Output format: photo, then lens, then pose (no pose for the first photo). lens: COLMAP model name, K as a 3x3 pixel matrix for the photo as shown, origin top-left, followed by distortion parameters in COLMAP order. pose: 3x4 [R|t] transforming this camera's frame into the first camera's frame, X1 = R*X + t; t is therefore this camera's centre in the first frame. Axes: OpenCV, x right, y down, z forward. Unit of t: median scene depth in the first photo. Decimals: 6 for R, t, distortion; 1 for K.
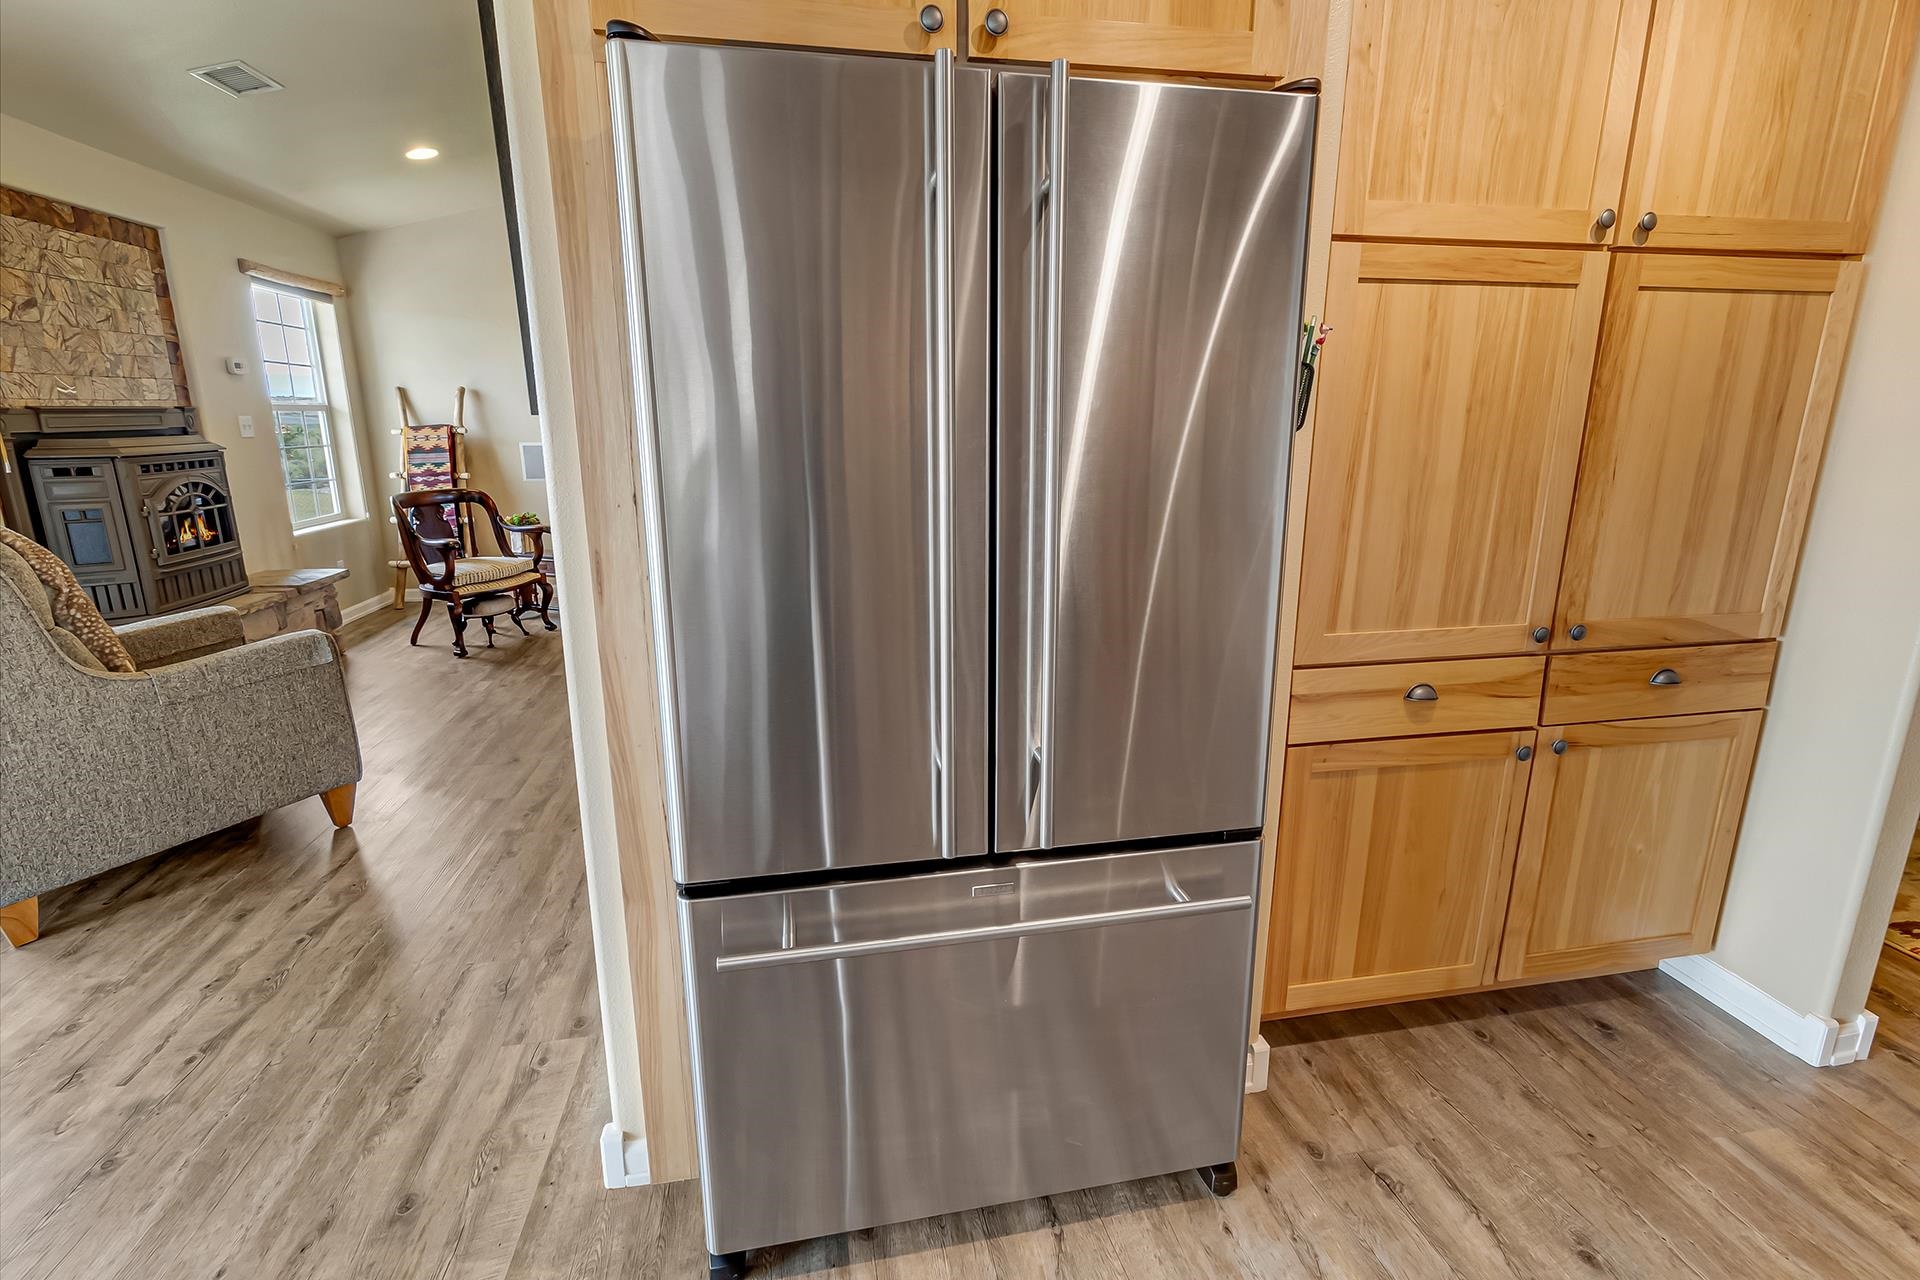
lens RADIAL K [[864.4, 0, 972.1], [0, 864.4, 615.1], [0, 0, 1]] dist [0.000135, -0.000965]
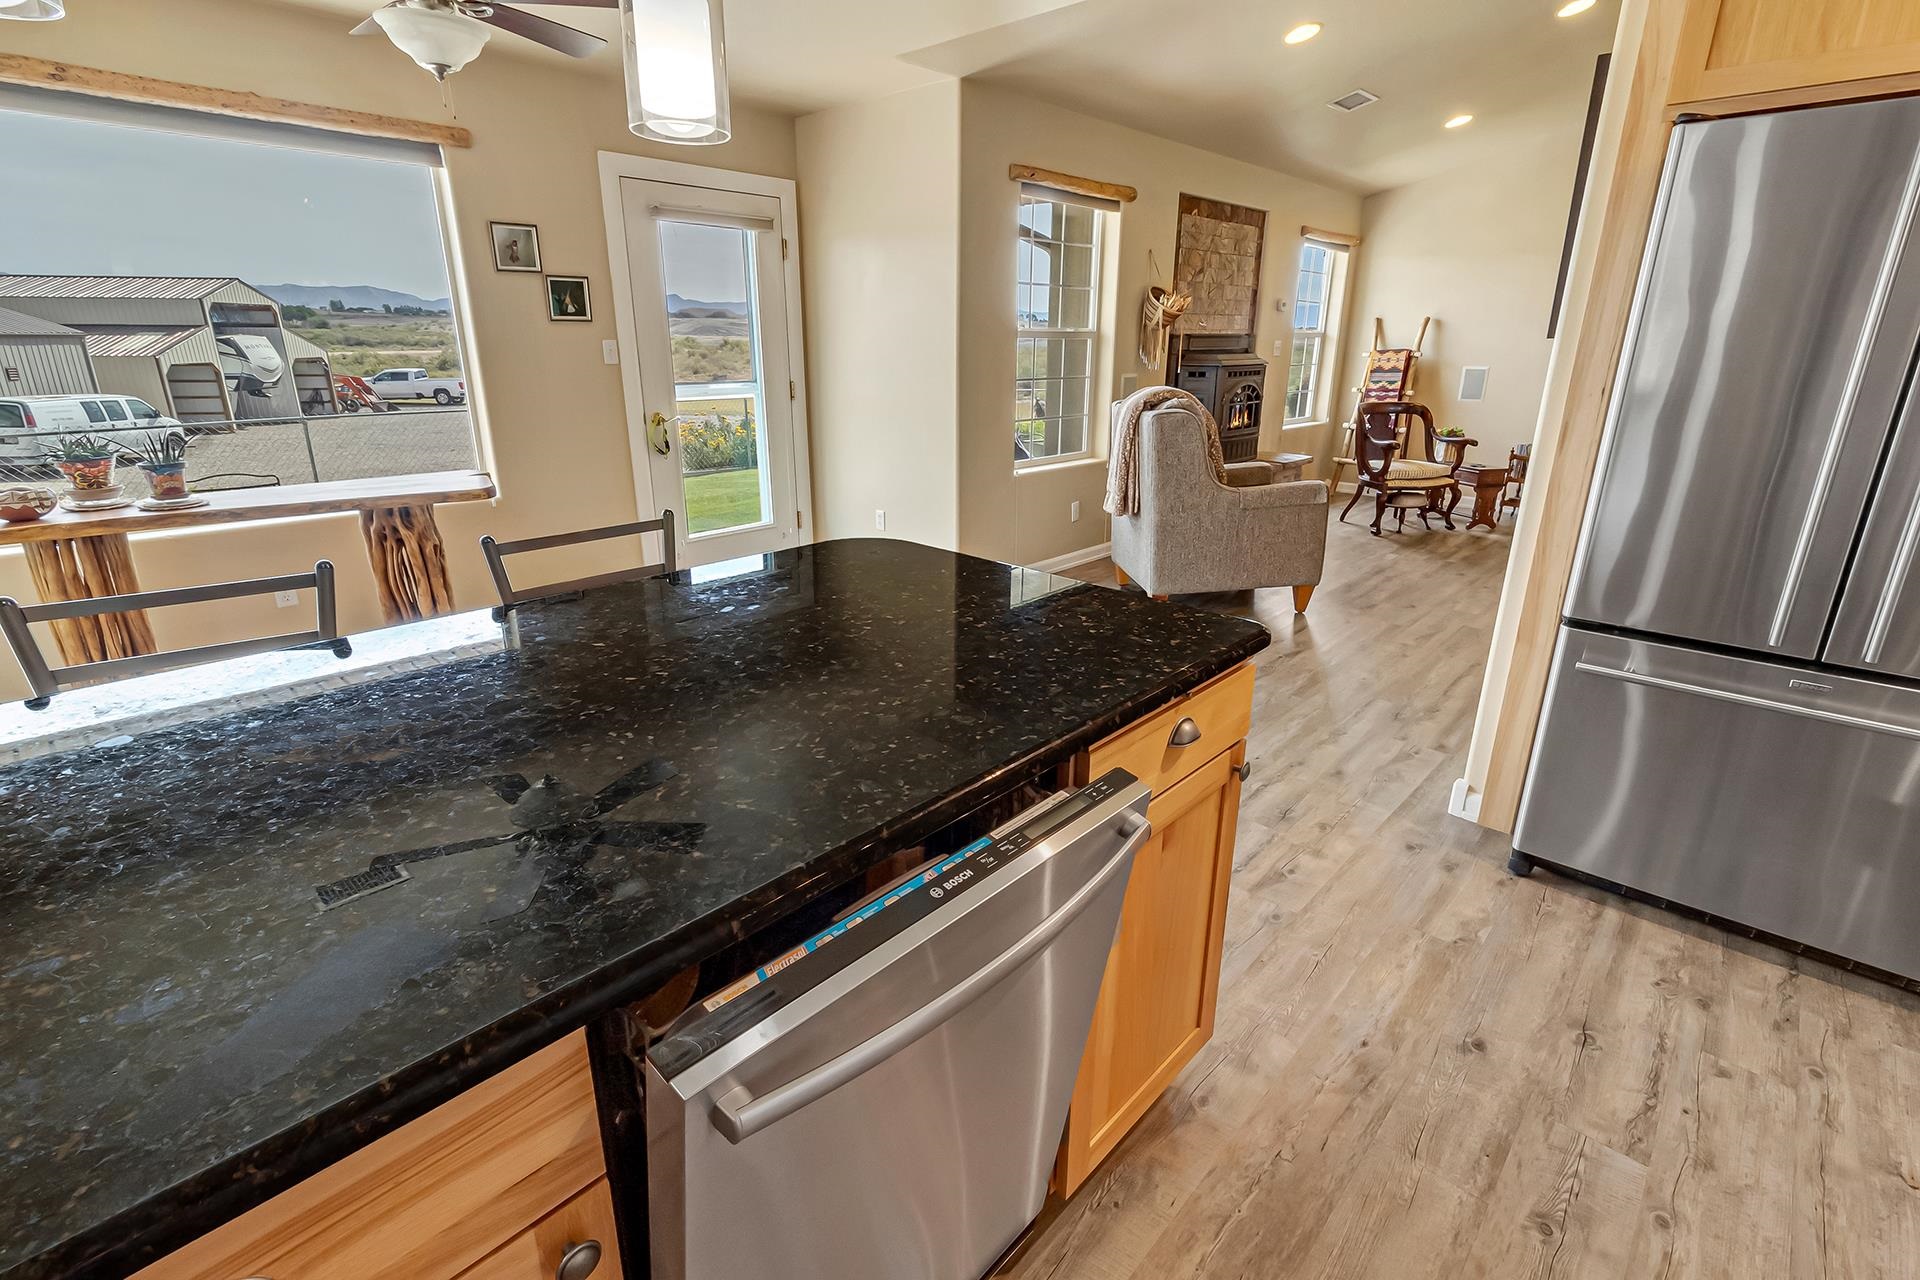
lens RADIAL K [[864.4, 0, 972.1], [0, 864.4, 615.1], [0, 0, 1]] dist [0.000135, -0.000965]
pose [[0.584457, 0.249310, -0.772175, 0.075969], [-0.188370, 0.967319, 0.169738, 0.060531], [0.789257, 0.046251, 0.612319, -0.251184]]
